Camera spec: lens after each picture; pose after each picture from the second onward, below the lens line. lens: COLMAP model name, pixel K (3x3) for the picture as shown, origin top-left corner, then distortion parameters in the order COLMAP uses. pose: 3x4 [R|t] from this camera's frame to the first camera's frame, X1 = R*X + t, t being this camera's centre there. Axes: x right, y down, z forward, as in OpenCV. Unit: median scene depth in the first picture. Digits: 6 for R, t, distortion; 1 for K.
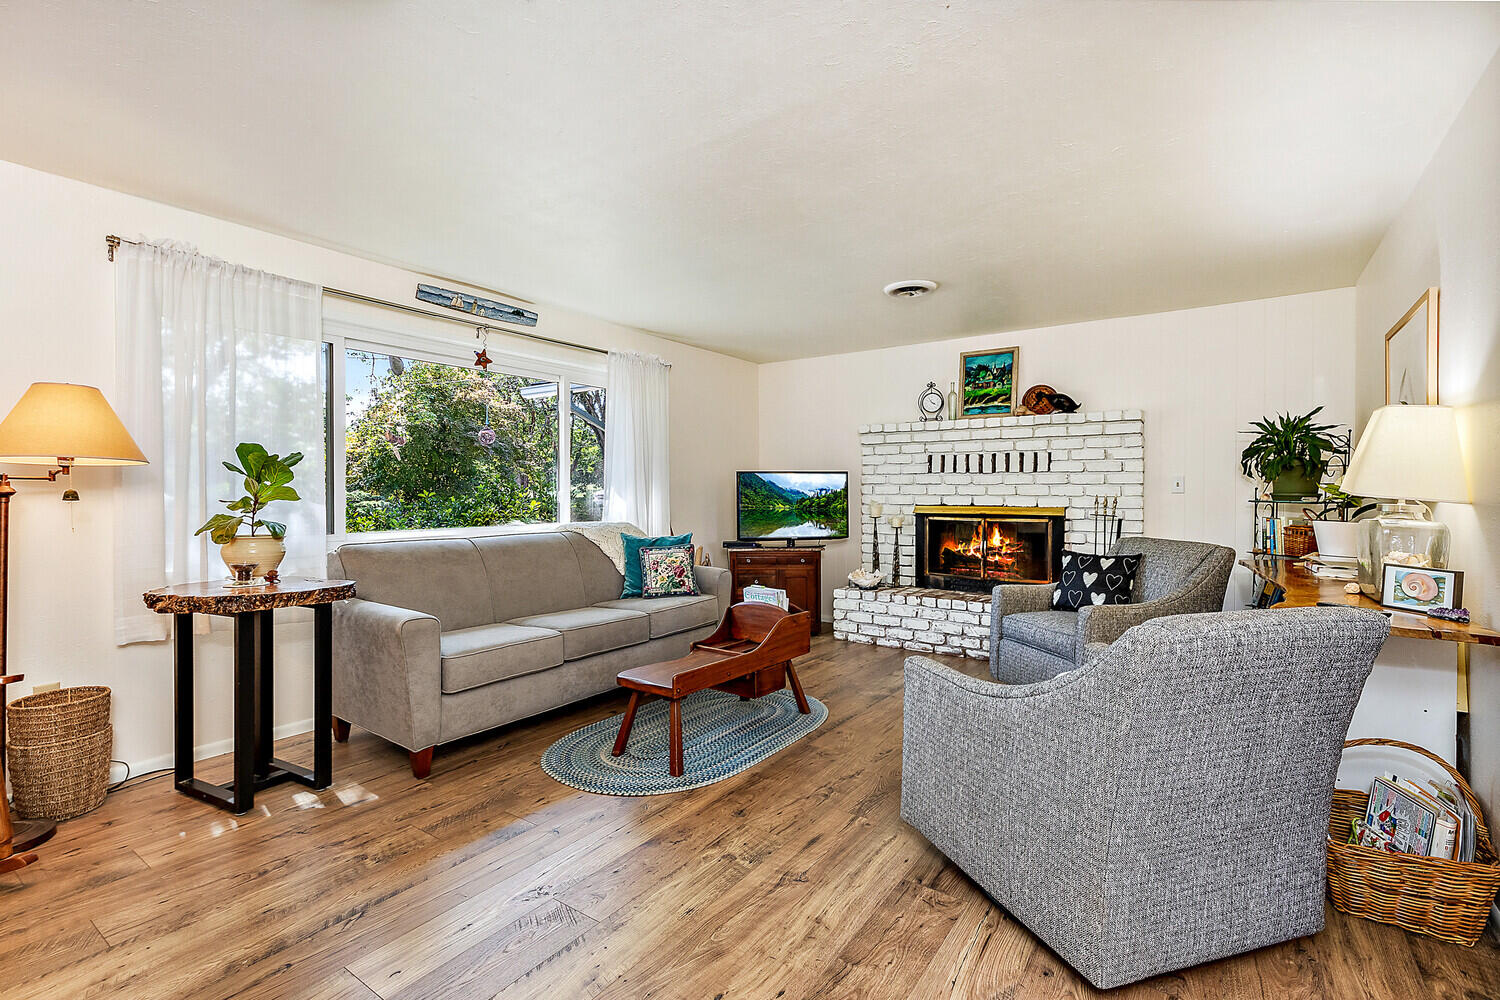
lens RADIAL K [[684.9, 0, 763.0], [0, 684.9, 501.0], [0, 0, 1]] dist [0.008470, -0.001162]
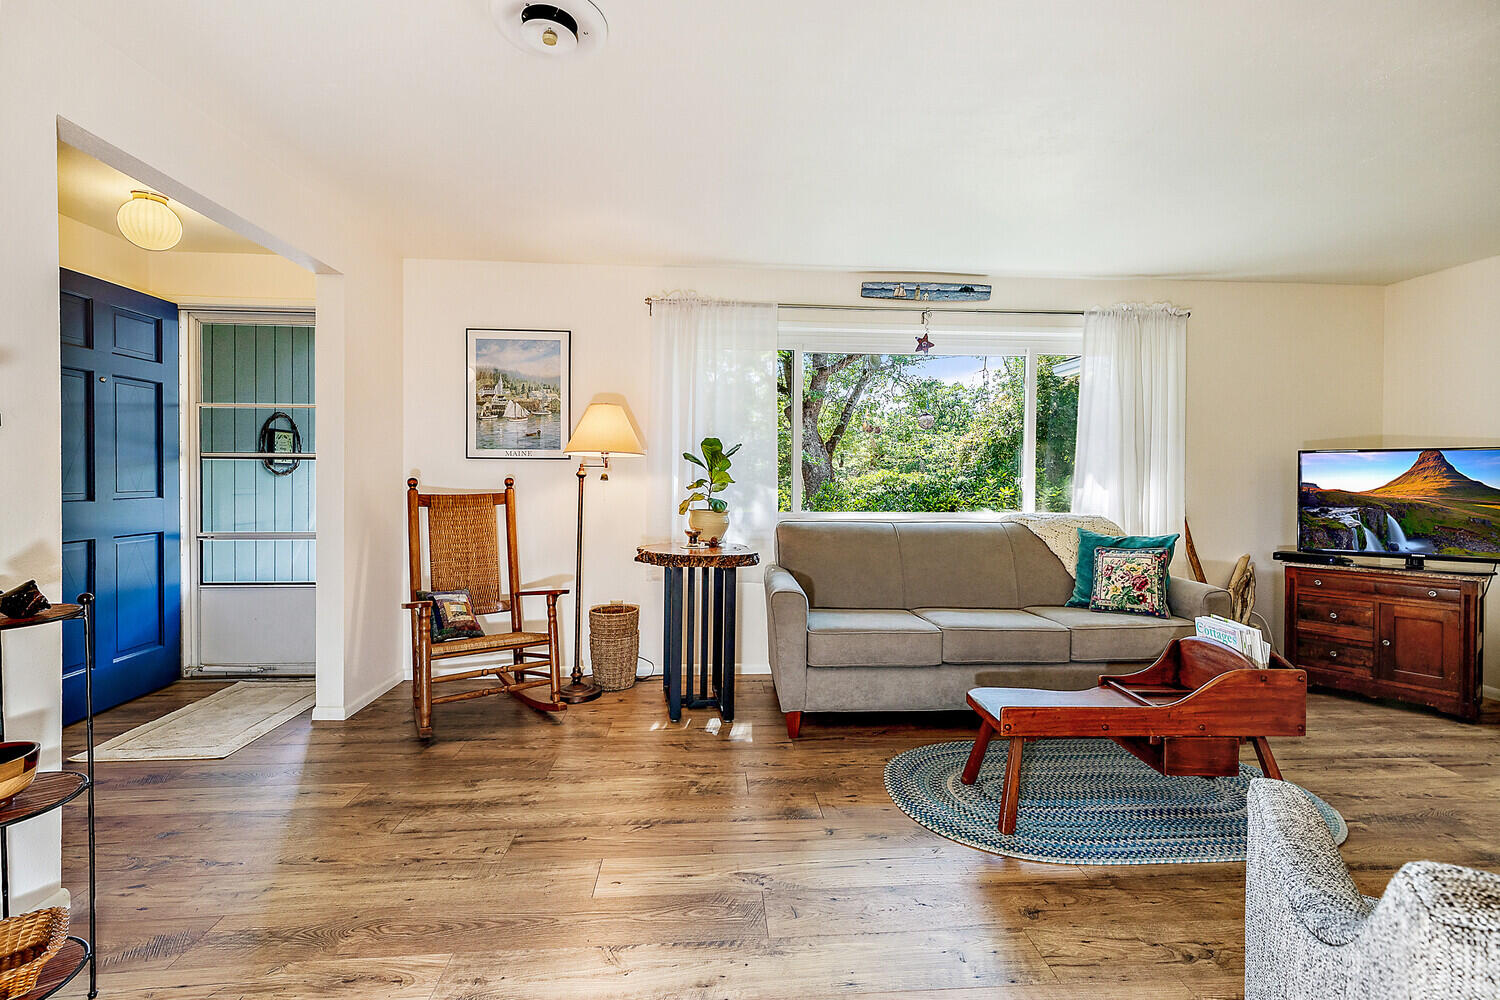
lens RADIAL K [[684.9, 0, 746.3], [0, 684.9, 490.1], [0, 0, 1]] dist [0.008470, -0.001162]
pose [[0.620733, 0.021791, -0.783719, 0.208502], [-0.018771, 0.999740, 0.012931, -0.002838], [0.783797, 0.006685, 0.620981, 0.177333]]
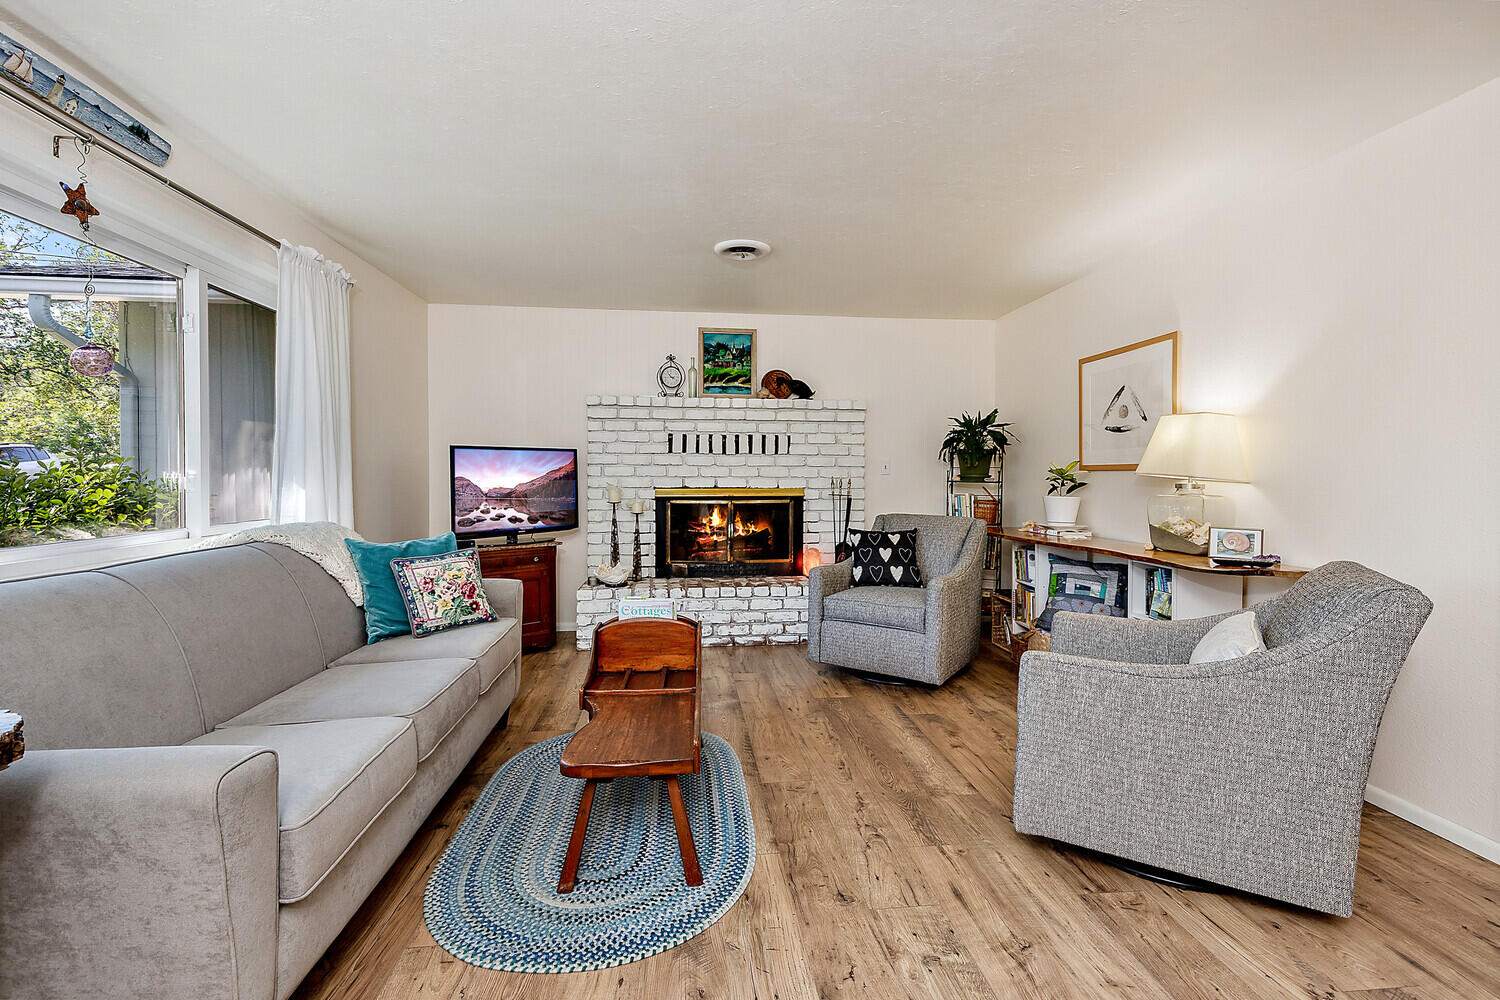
lens RADIAL K [[684.9, 0, 759.1], [0, 684.9, 486.1], [0, 0, 1]] dist [0.008470, -0.001162]
pose [[0.749271, -0.011828, 0.662158, -0.362742], [0.007378, 0.999928, 0.009513, -0.005418], [-0.662222, -0.002242, 0.749304, 0.297181]]
